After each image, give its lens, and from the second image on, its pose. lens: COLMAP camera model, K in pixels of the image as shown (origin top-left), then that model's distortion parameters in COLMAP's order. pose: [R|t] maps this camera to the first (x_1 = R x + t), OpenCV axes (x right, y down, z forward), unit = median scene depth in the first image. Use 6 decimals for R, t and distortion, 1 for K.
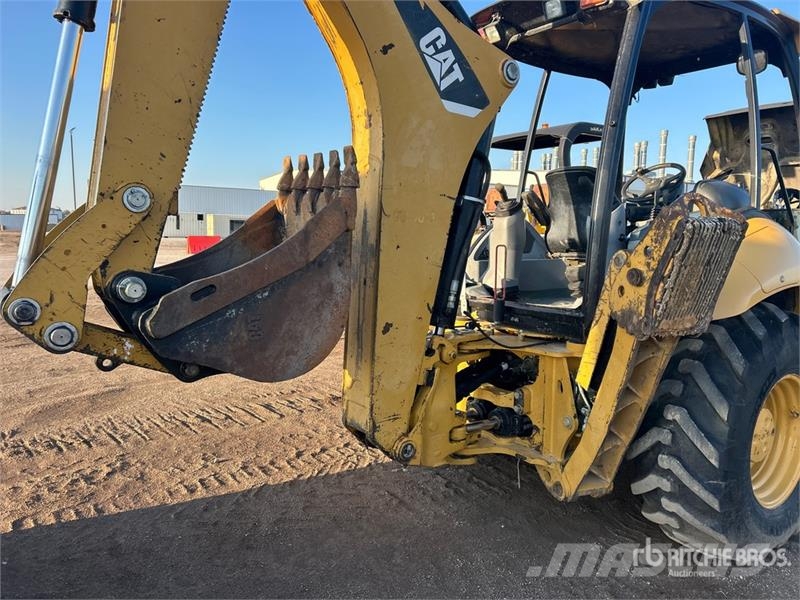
lens RADIAL K [[595.5, 0, 402.6], [0, 595.5, 299.5], [0, 0, 1]] dist [0.082835, -0.099772]
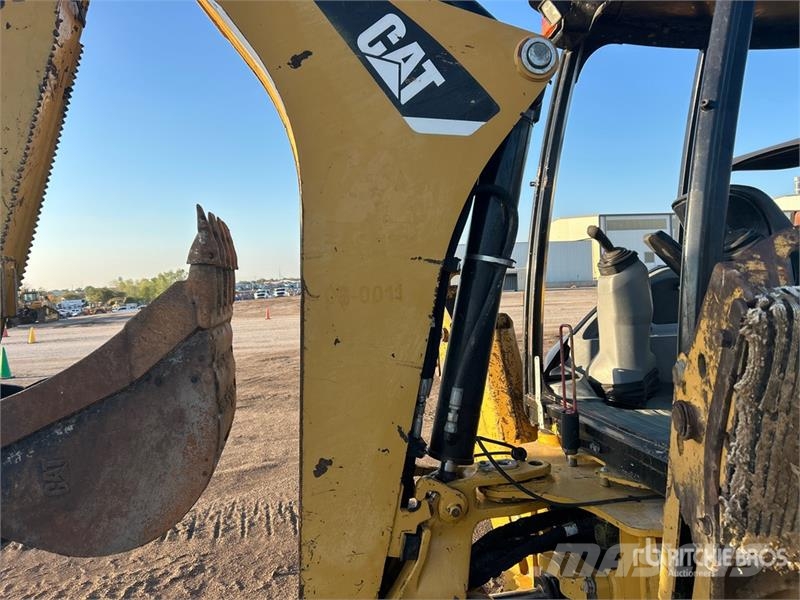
lens RADIAL K [[599.9, 0, 395.3], [0, 599.9, 292.8], [0, 0, 1]] dist [0.043385, -0.049888]
pose [[0.895830, -0.045905, -0.442019, 0.339056], [0.003481, 0.995345, -0.096316, -0.076649], [0.444383, 0.084744, 0.891820, 0.421474]]
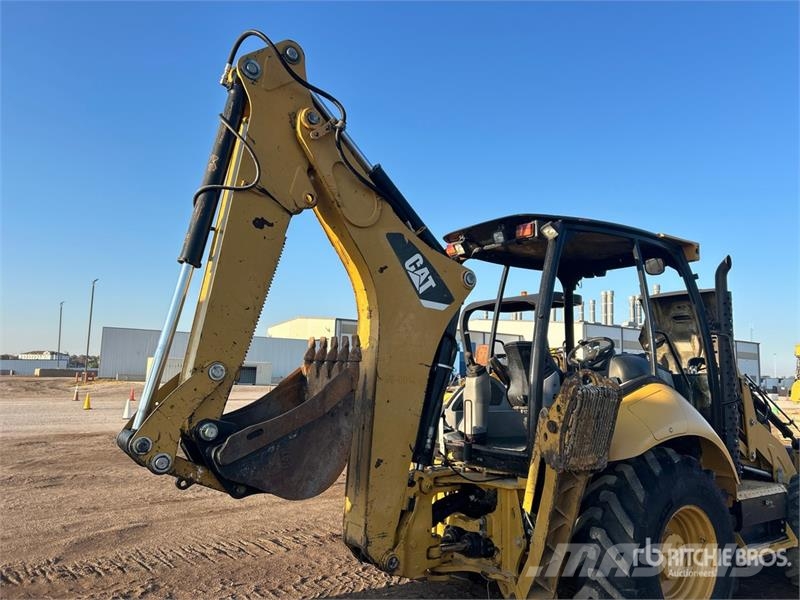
lens RADIAL K [[587.8, 0, 404.0], [0, 587.8, 298.9], [0, 0, 1]] dist [0.067299, -0.082225]
pose [[0.999944, 0.009940, -0.003528, 0.030763], [-0.010501, 0.969641, -0.244306, 0.013654], [0.000993, 0.244329, 0.969692, -0.378453]]
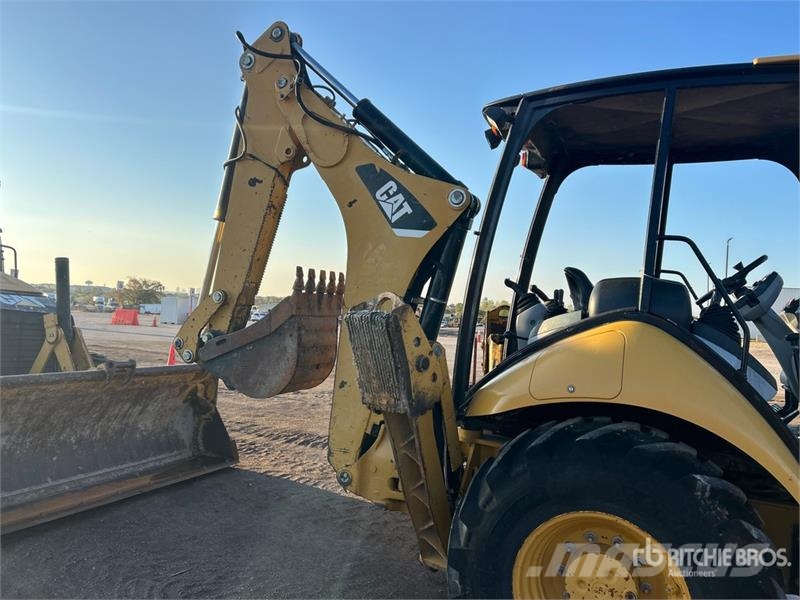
lens RADIAL K [[595.5, 0, 402.6], [0, 595.5, 299.5], [0, 0, 1]] dist [0.082835, -0.099772]
pose [[0.526390, 0.004128, -0.850233, 1.263053], [-0.150814, 0.984585, -0.088590, -0.048775], [0.836761, 0.174860, 0.518898, 0.323857]]
